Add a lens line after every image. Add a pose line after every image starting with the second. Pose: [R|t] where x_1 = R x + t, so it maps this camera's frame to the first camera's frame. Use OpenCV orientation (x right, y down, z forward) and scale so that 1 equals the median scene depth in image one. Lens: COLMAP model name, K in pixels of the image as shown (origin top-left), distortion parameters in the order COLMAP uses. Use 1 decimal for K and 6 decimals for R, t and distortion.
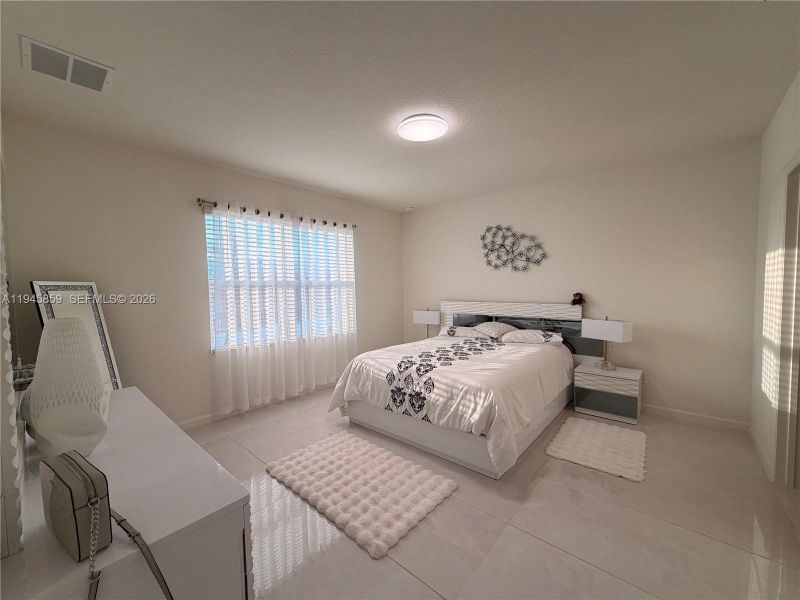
lens RADIAL K [[317.9, 0, 396.6], [0, 317.9, 300.2], [0, 0, 1]] dist [0.000679, -0.000214]
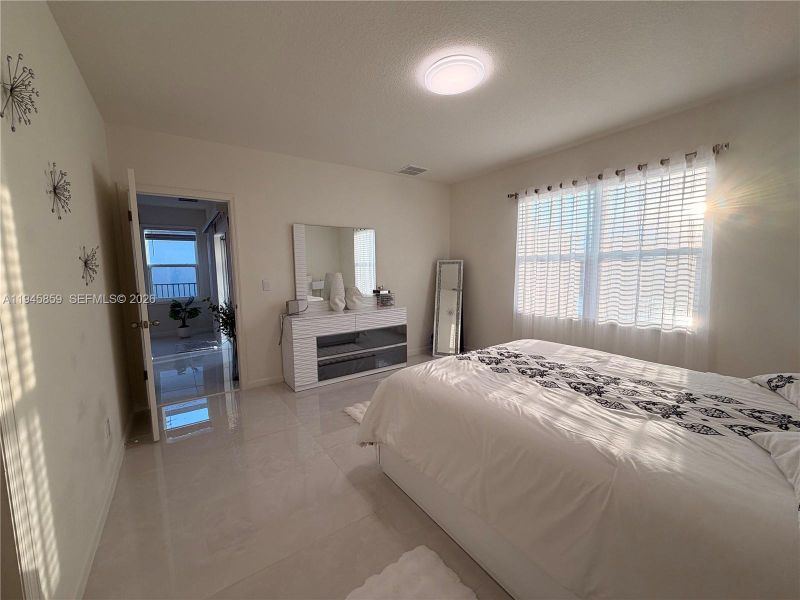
lens RADIAL K [[317.9, 0, 396.6], [0, 317.9, 300.2], [0, 0, 1]] dist [0.000679, -0.000214]
pose [[-0.240454, 0.122119, -0.962948, 0.772182], [-0.018164, 0.991315, 0.130252, -0.043811], [0.970491, 0.048811, -0.236147, 0.824345]]
